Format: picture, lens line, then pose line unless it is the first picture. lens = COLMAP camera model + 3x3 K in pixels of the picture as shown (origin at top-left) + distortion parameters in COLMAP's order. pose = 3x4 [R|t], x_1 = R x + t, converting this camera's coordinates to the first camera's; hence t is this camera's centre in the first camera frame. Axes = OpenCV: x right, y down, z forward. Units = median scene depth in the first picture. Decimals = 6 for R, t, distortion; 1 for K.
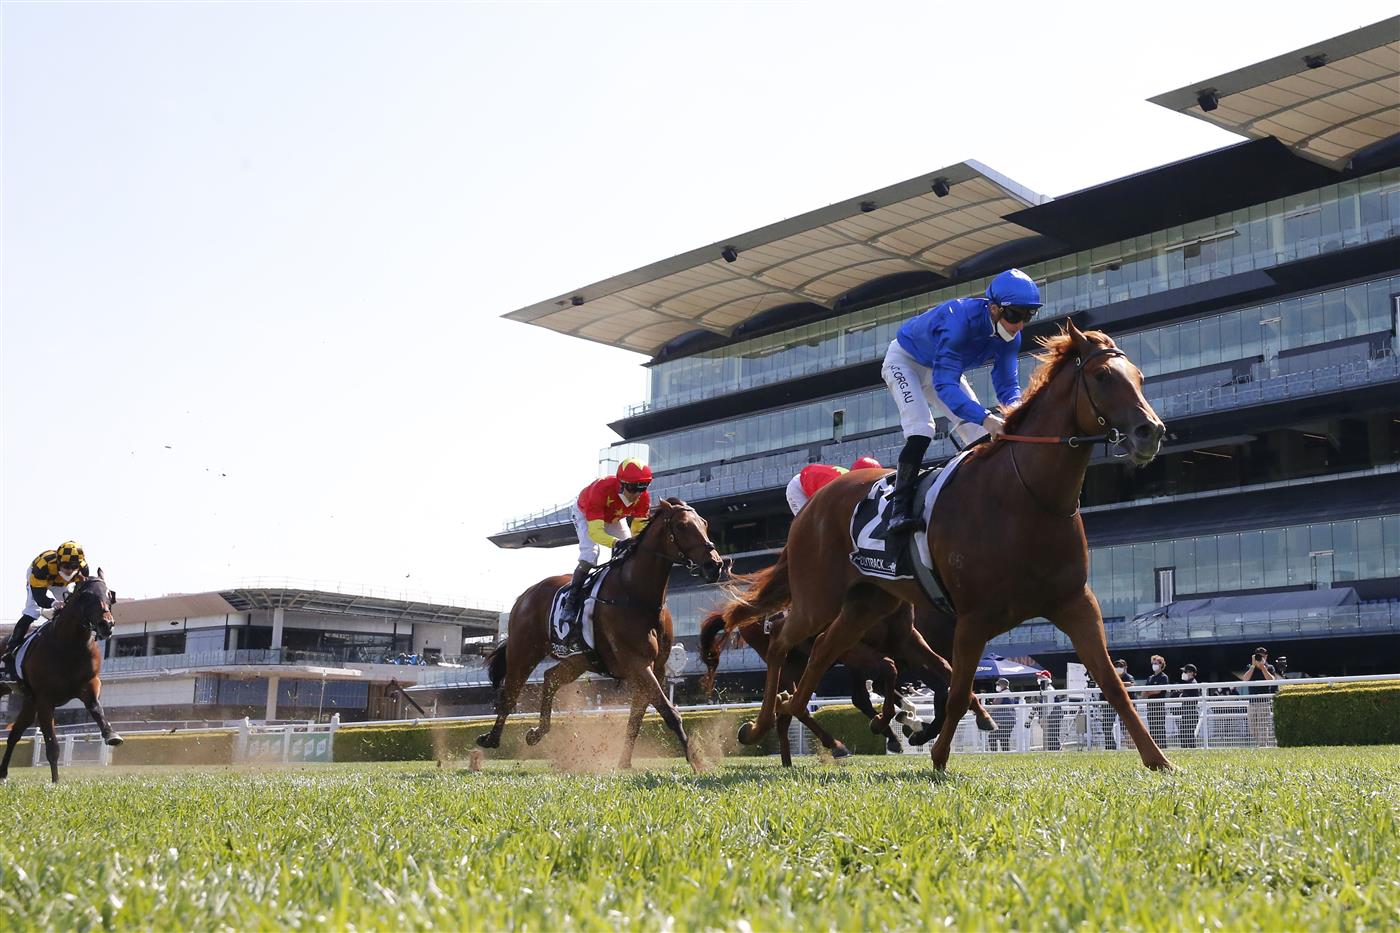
lens RADIAL K [[3180.7, 0, 694.7], [0, 3180.7, 476.7], [0, 0, 1]] dist [0.045453, 0.000000]
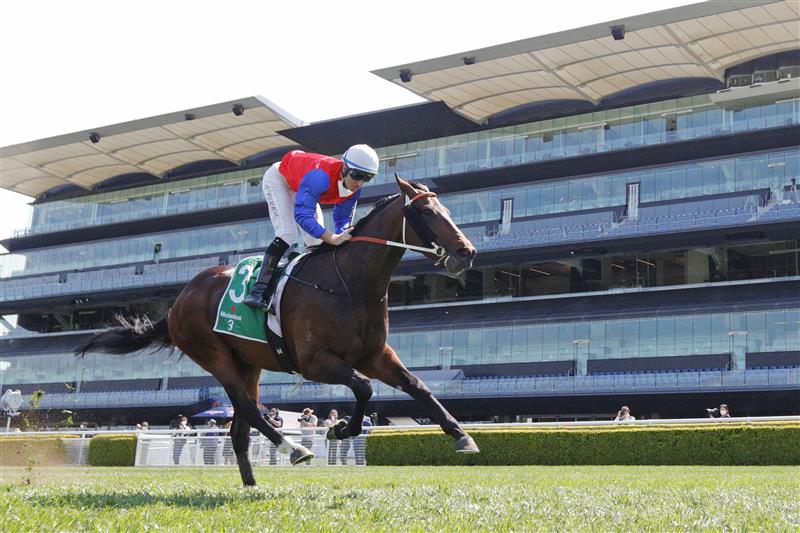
lens RADIAL K [[1456.2, 0, 425.8], [0, 1456.2, 188.2], [0, 0, 1]] dist [0.053105, 0.000000]
pose [[0.900617, 0.098485, 0.423308, -0.147910], [-0.055044, 0.991991, -0.113683, 0.027925], [-0.431114, 0.079084, 0.898825, 0.296468]]
